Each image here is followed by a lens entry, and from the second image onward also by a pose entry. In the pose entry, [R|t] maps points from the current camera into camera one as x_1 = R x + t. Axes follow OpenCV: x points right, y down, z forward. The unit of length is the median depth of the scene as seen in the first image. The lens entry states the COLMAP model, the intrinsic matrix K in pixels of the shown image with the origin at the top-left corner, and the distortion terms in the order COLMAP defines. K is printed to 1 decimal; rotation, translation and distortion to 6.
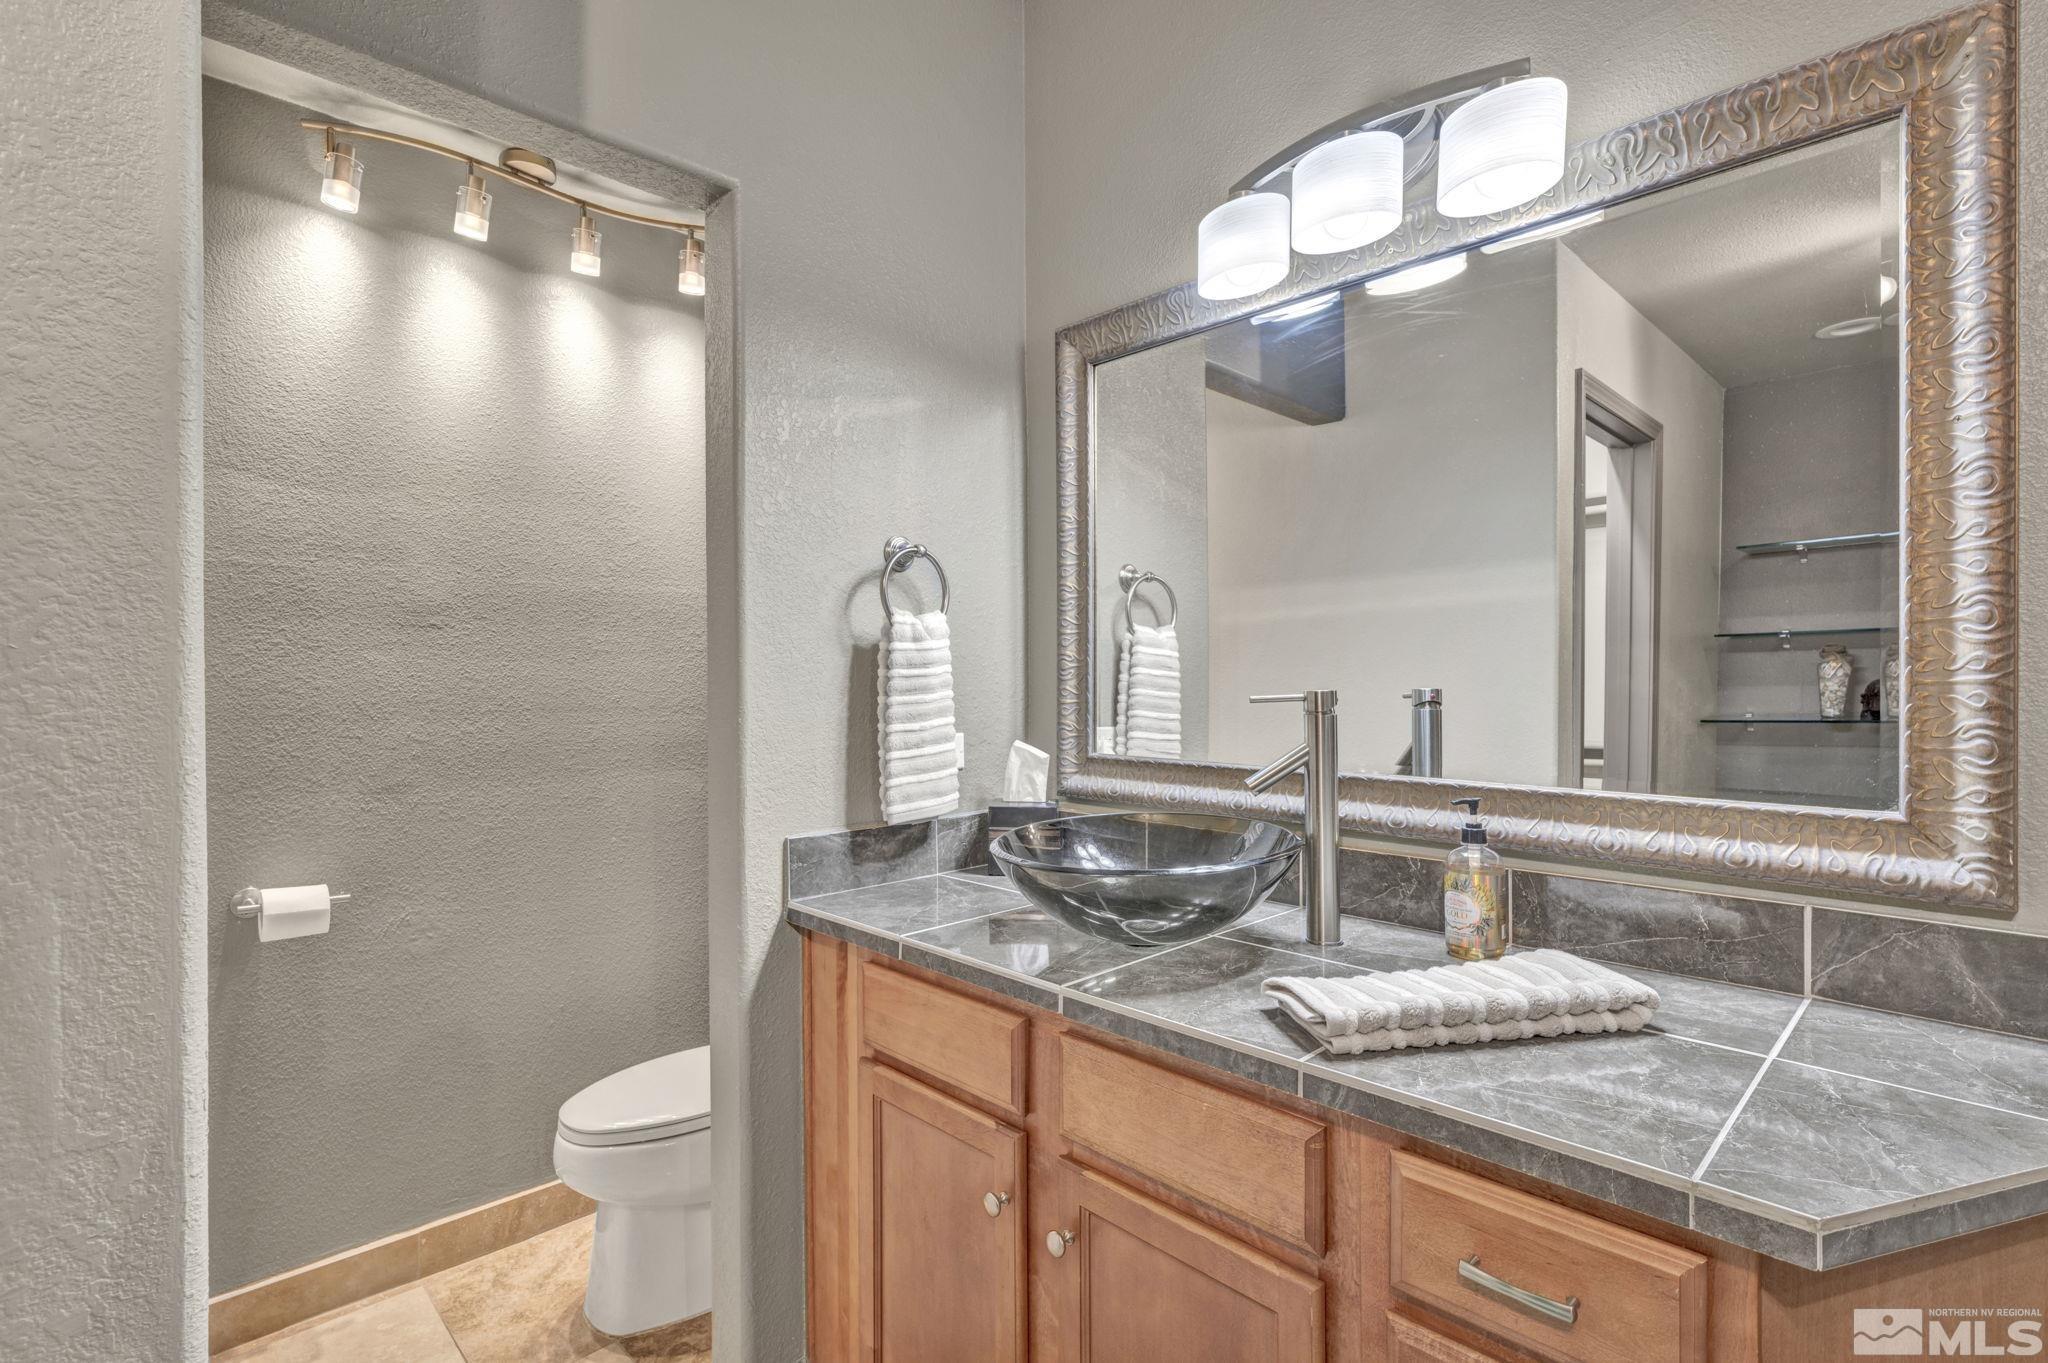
lens RADIAL K [[957.4, 0, 1026.3], [0, 957.4, 678.5], [0, 0, 1]] dist [-0.004758, -0.000916]
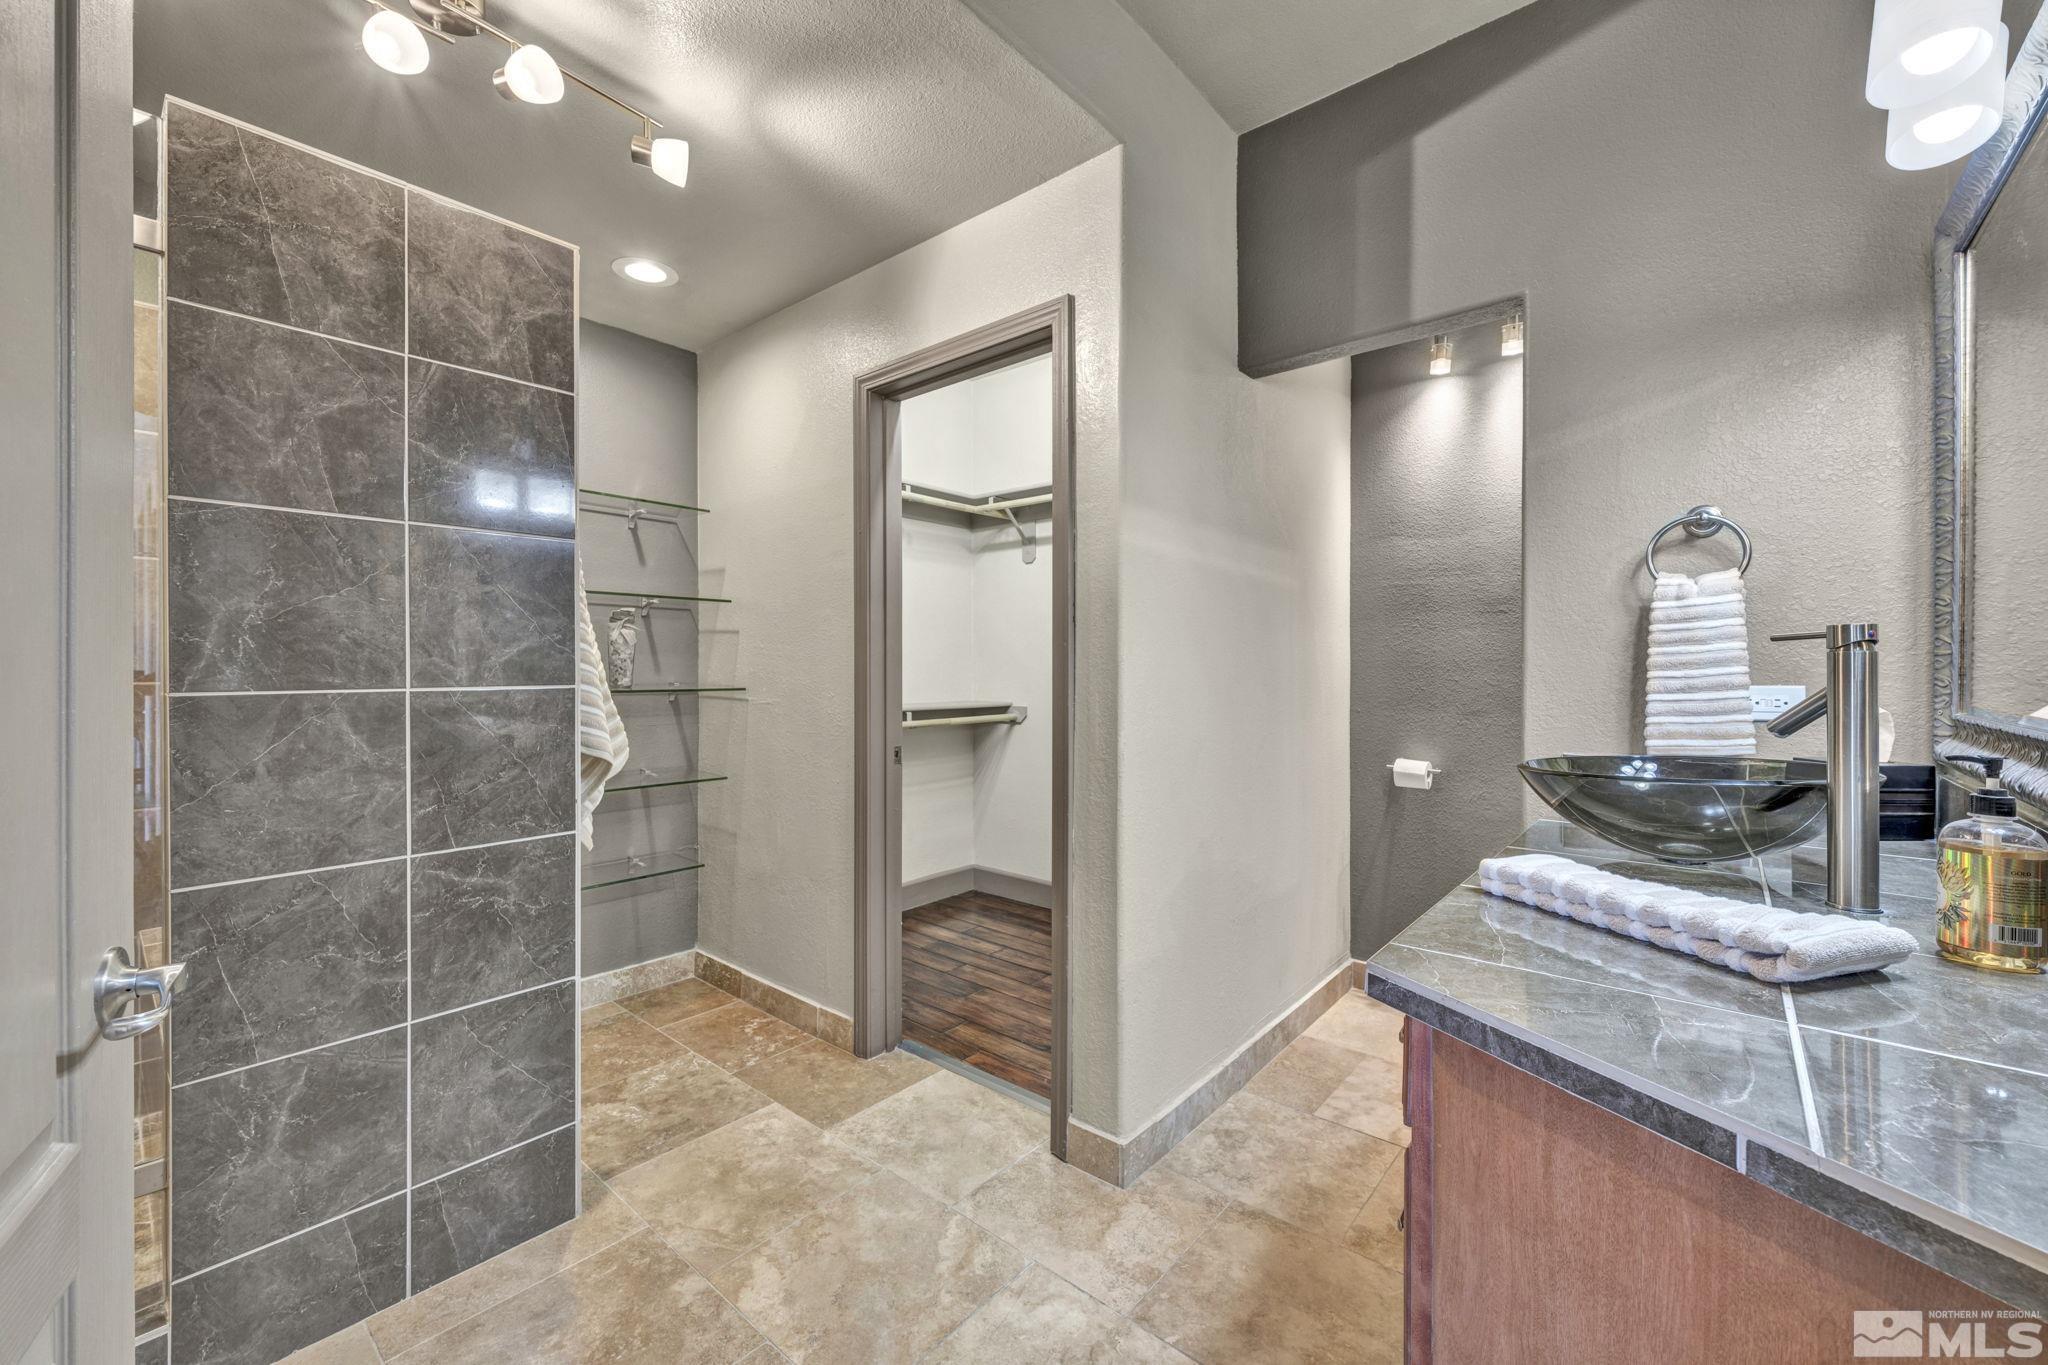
lens RADIAL K [[812.4, 0, 1027.8], [0, 812.4, 671.4], [0, 0, 1]] dist [-0.000326, -0.001214]
pose [[0.095104, 0.008887, -0.995428, 0.779733], [-0.001426, 0.999960, 0.008791, 0.039973], [0.995466, 0.000583, 0.095112, 0.132136]]
